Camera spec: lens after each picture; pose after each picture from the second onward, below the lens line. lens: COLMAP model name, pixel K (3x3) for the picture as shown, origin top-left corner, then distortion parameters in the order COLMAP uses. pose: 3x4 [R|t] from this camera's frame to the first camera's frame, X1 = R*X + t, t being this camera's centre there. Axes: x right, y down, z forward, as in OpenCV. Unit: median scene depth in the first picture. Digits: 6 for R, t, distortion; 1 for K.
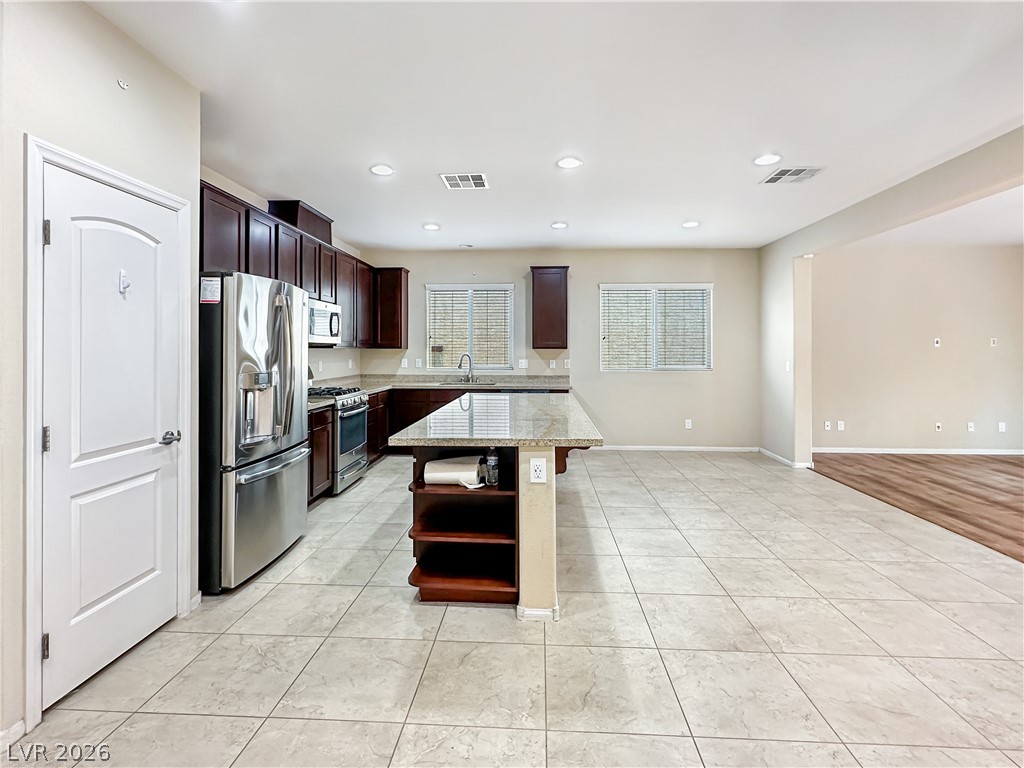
lens RADIAL K [[491.4, 0, 514.3], [0, 491.4, 348.2], [0, 0, 1]] dist [-0.002147, 0.000068]
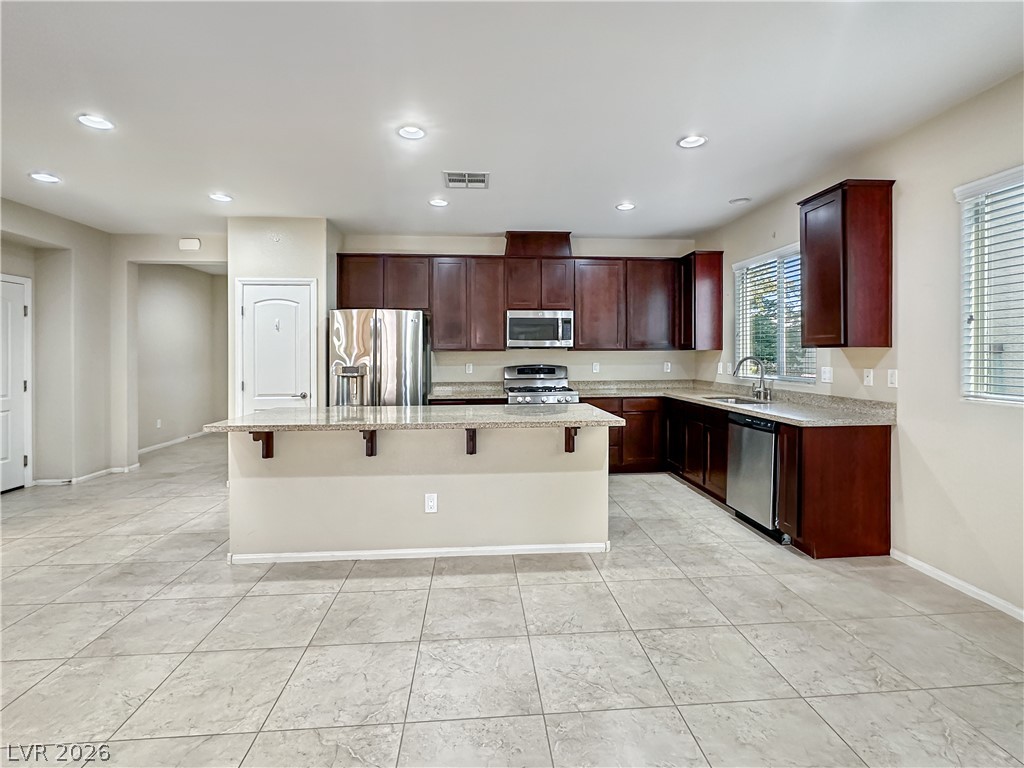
lens RADIAL K [[488.8, 0, 513.5], [0, 488.8, 355.6], [0, 0, 1]] dist [-0.004921, 0.000262]
pose [[0.134262, 0.000105, -0.990946, 0.777416], [0.008317, 0.999965, 0.001233, 0.009299], [0.990911, -0.008407, 0.134256, 0.845696]]
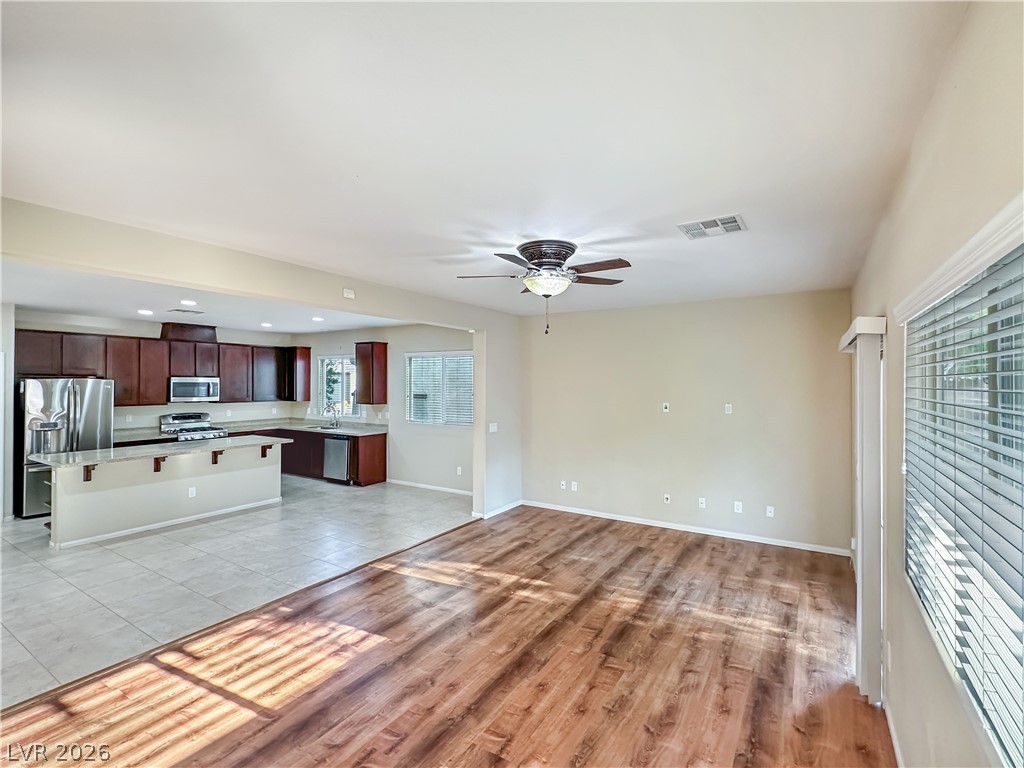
lens RADIAL K [[474.1, 0, 512.0], [0, 474.1, 384.0], [0, 0, 1]] dist [-0.004186, -0.000256]
pose [[0.873071, 0.003469, -0.487581, 1.479175], [-0.000652, 0.999982, 0.005948, -0.087185], [0.487593, -0.004875, 0.873057, 0.106875]]
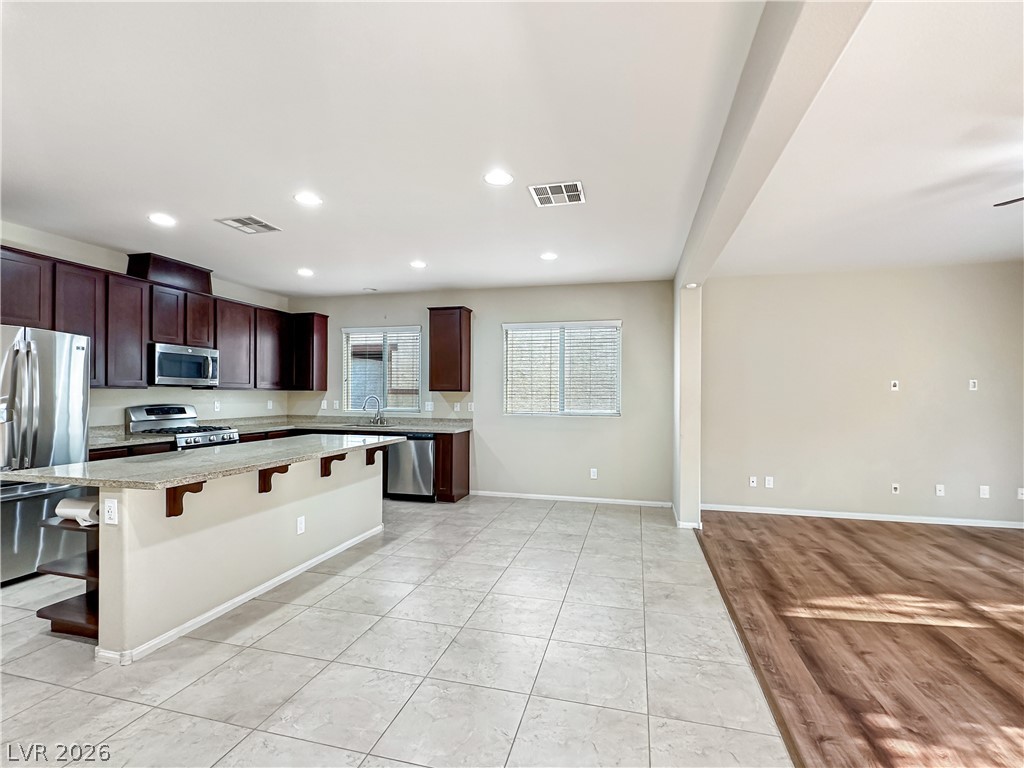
lens RADIAL K [[482.6, 0, 510.7], [0, 482.6, 394.6], [0, 0, 1]] dist [-0.005437, 0.000726]
pose [[0.979648, 0.005607, -0.200646, 0.556931], [-0.004439, 0.999970, 0.006269, 0.001443], [0.200675, -0.005251, 0.979644, 0.115406]]
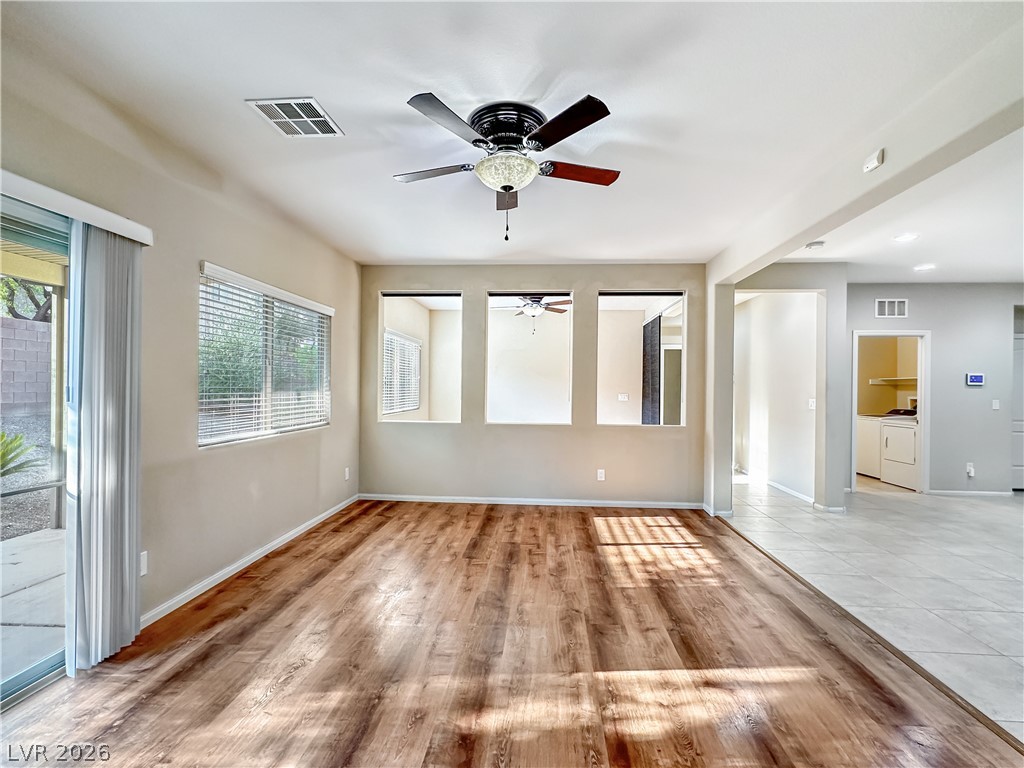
lens RADIAL K [[474.1, 0, 512.0], [0, 474.1, 384.0], [0, 0, 1]] dist [-0.004186, -0.000256]
pose [[-0.999736, -0.012666, 0.019160, 1.146510], [-0.012883, 0.999854, -0.011223, 0.011989], [-0.019016, -0.011467, -0.999753, 1.333902]]
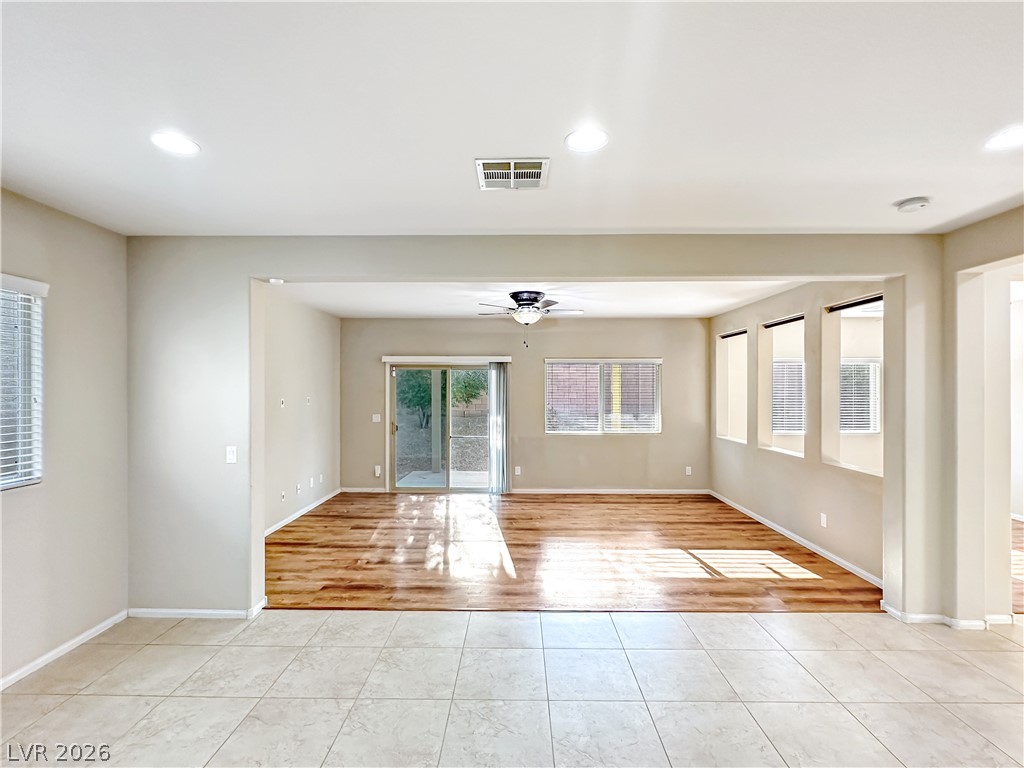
lens RADIAL K [[483.6, 0, 512.1], [0, 483.6, 387.4], [0, 0, 1]] dist [-0.003690, -0.000029]
pose [[-0.039722, 0.001162, 0.999210, -0.060279], [-0.006036, 0.999981, -0.001403, -0.058700], [-0.999193, -0.006087, -0.039715, 0.869344]]
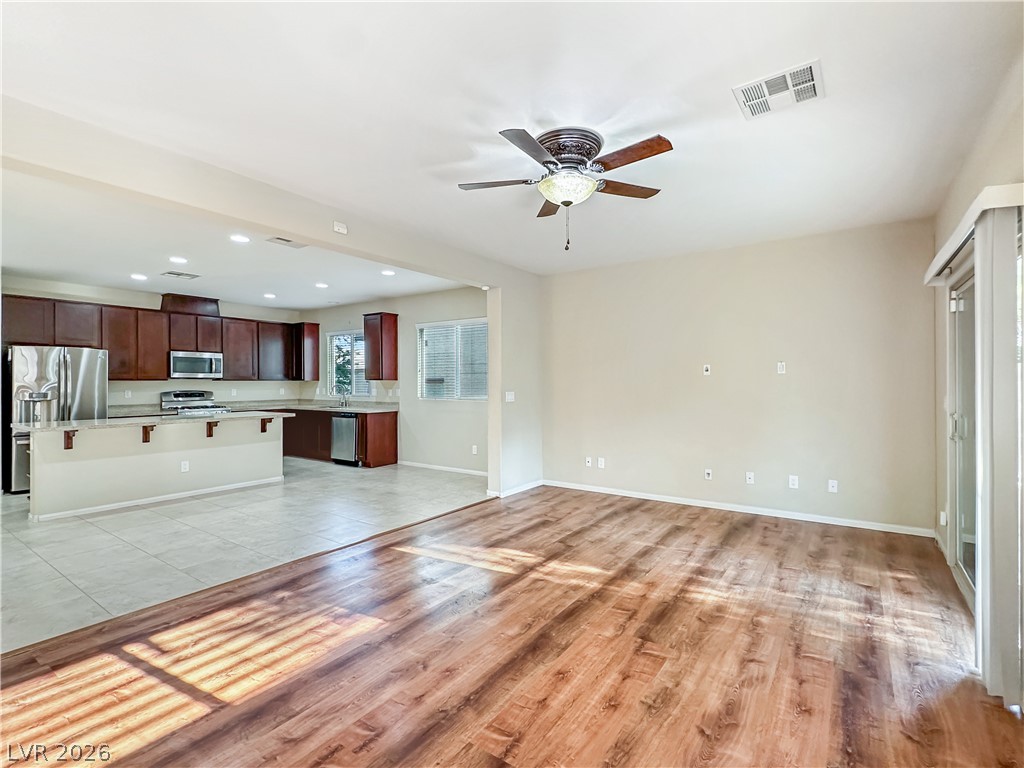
lens RADIAL K [[483.6, 0, 512.1], [0, 483.6, 387.4], [0, 0, 1]] dist [-0.003690, -0.000029]
pose [[0.847615, 0.002433, -0.530606, 1.434174], [0.005466, 0.999896, 0.013316, 0.006693], [0.530583, -0.014187, 0.847514, 0.216507]]
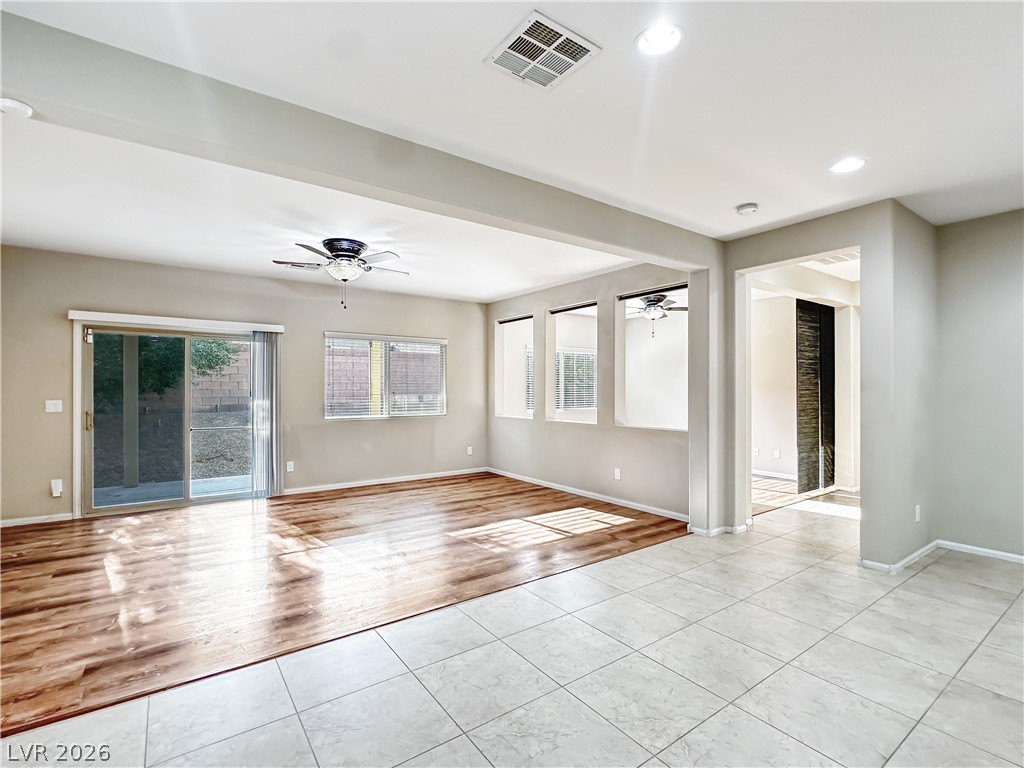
lens RADIAL K [[483.6, 0, 512.1], [0, 483.6, 387.4], [0, 0, 1]] dist [-0.003690, -0.000029]
pose [[-0.625516, 0.001764, 0.780209, 0.151871], [-0.004136, 0.999976, -0.005576, 0.007525], [-0.780200, -0.006714, -0.625494, 1.142961]]
